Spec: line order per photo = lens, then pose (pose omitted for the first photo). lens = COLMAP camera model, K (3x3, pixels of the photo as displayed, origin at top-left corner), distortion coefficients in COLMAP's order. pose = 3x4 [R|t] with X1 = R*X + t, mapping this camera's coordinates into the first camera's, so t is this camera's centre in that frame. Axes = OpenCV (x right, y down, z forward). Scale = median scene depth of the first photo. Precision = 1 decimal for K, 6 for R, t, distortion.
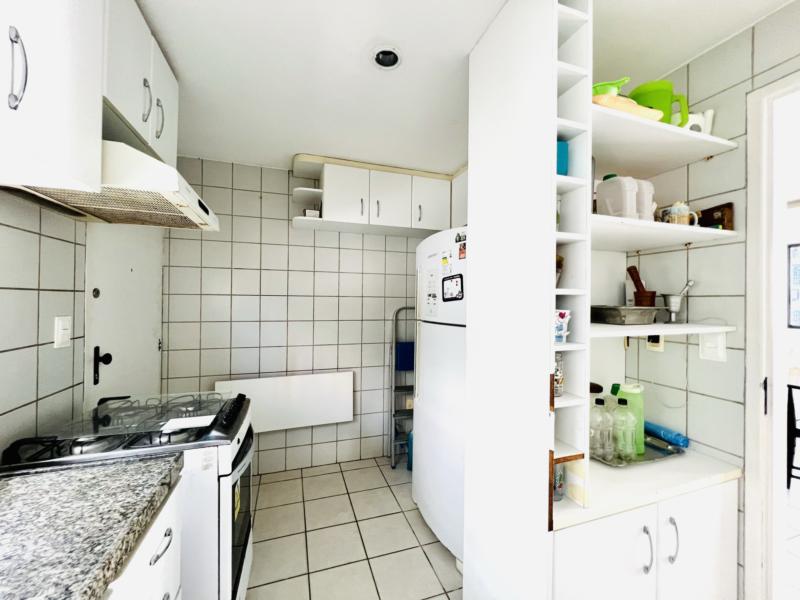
lens RADIAL K [[322.6, 0, 394.5], [0, 322.6, 298.0], [0, 0, 1]] dist [0.000181, 0.000559]
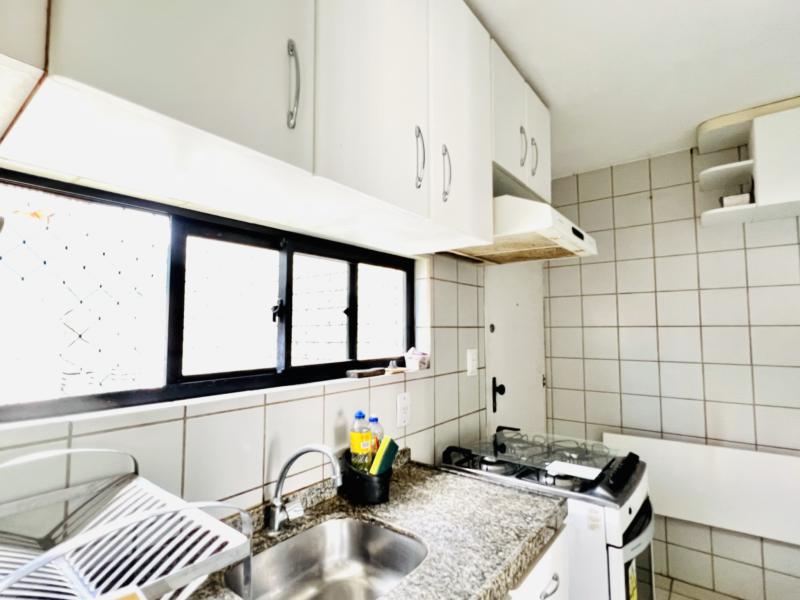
lens RADIAL K [[413.2, 0, 400.0], [0, 413.2, 300.0], [0, 0, 1]] dist [-0.001555, -0.000601]
pose [[0.569808, -0.066898, -0.819051, 0.072444], [0.012201, 0.997260, -0.072966, -0.014802], [0.821687, 0.031583, 0.569063, -0.081398]]
